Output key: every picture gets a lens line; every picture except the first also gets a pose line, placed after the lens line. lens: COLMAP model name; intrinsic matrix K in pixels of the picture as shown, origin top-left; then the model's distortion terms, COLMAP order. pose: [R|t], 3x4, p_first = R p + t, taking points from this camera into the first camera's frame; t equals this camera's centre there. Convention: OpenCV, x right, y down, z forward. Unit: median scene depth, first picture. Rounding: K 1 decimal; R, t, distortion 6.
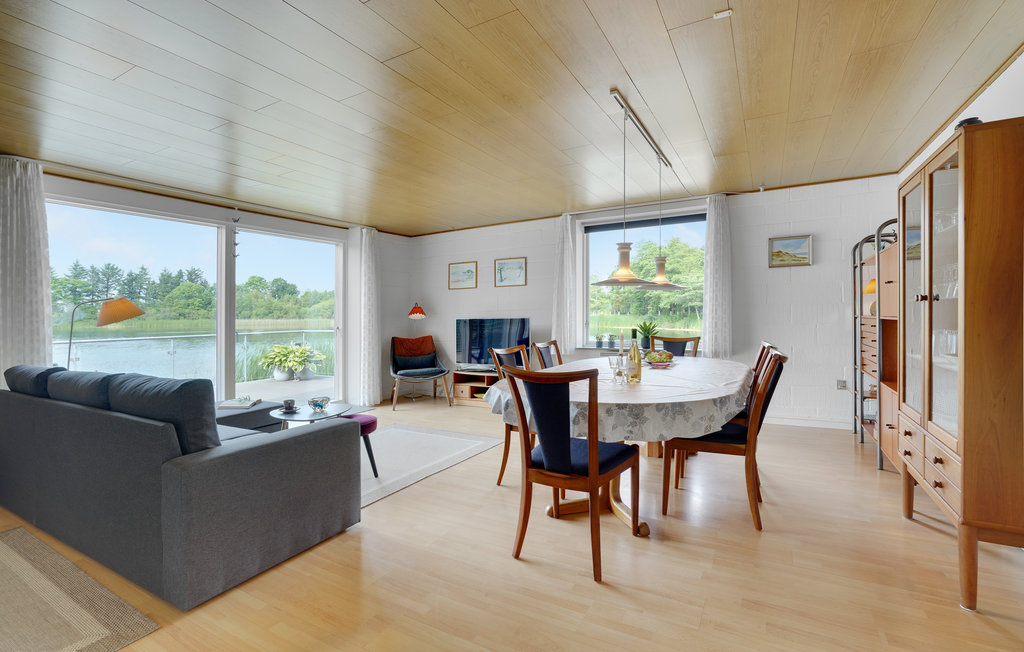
lens RADIAL K [[489.5, 0, 504.6], [0, 489.5, 292.3], [0, 0, 1]] dist [-0.040849, 0.025202]
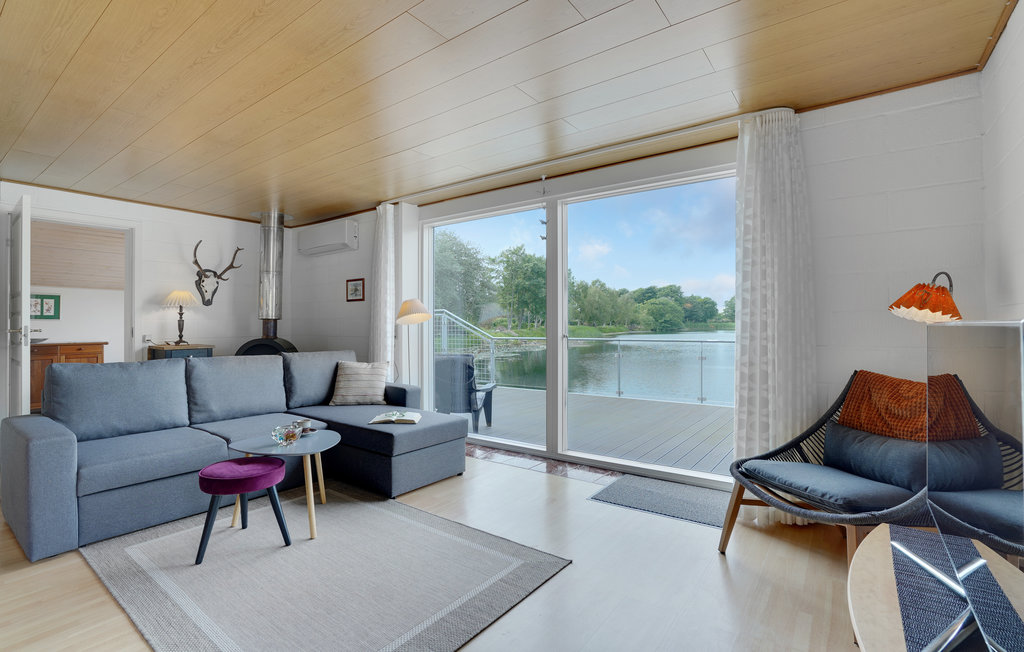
lens RADIAL K [[489.5, 0, 504.6], [0, 489.5, 292.3], [0, 0, 1]] dist [-0.040849, 0.025202]
pose [[-0.148055, -0.047477, -0.987839, 0.161258], [0.053985, 0.996970, -0.056007, 0.037466], [0.987505, -0.061620, -0.145044, 0.760753]]
